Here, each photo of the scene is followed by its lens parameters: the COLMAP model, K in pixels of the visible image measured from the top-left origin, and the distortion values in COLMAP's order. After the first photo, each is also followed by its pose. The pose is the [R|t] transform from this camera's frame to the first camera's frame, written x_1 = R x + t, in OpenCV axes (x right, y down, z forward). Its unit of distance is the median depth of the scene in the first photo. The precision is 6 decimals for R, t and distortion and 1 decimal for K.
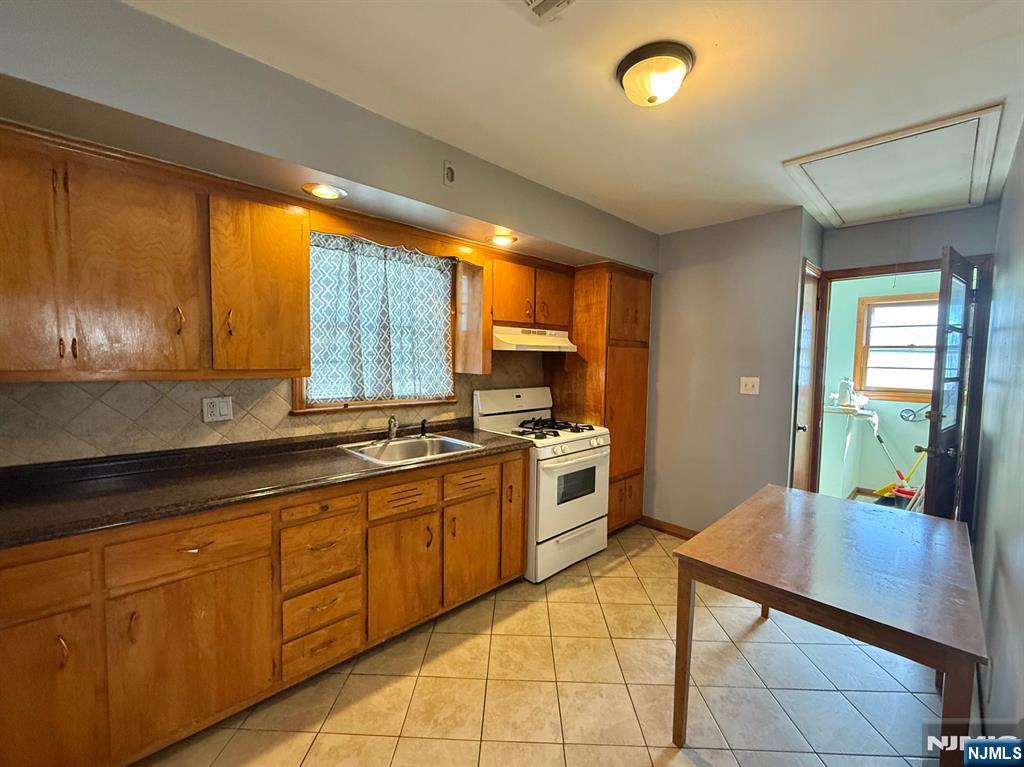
lens RADIAL K [[427.7, 0, 512.0], [0, 427.7, 383.5], [0, 0, 1]] dist [-0.001315, 0.000082]
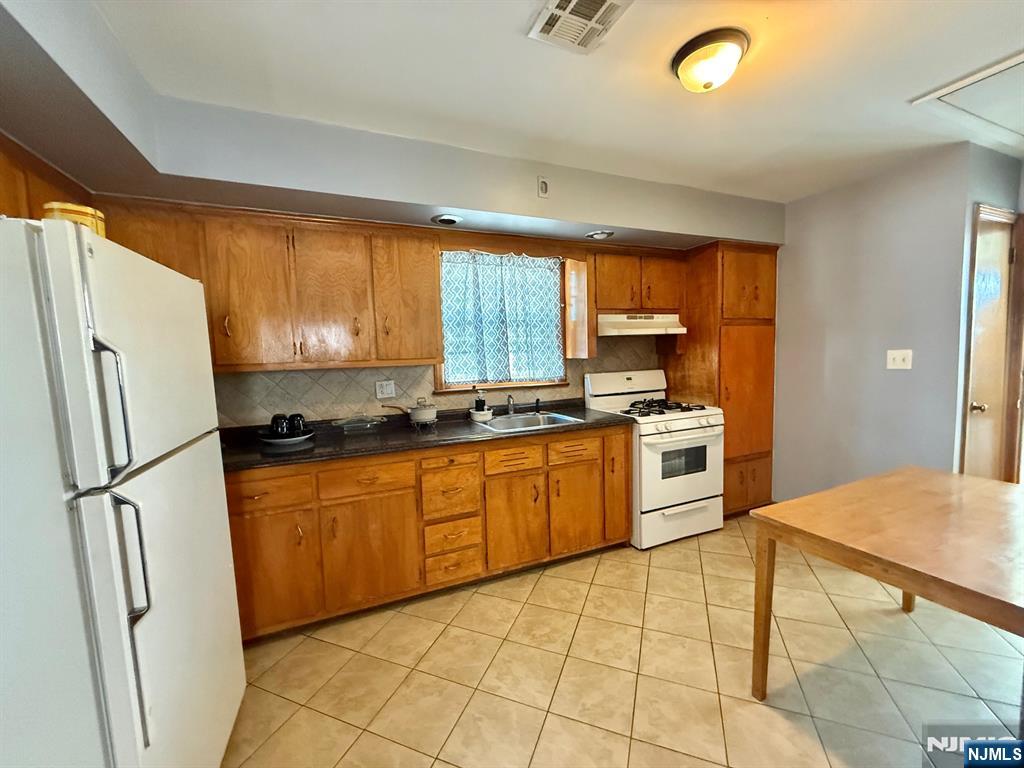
lens RADIAL K [[406.7, 0, 508.8], [0, 406.7, 383.3], [0, 0, 1]] dist [-0.001566, 0.000036]
pose [[0.936280, -0.020017, -0.350684, 0.136199], [0.026166, 0.999576, 0.012806, 0.030887], [0.350279, -0.021166, 0.936406, -0.085408]]
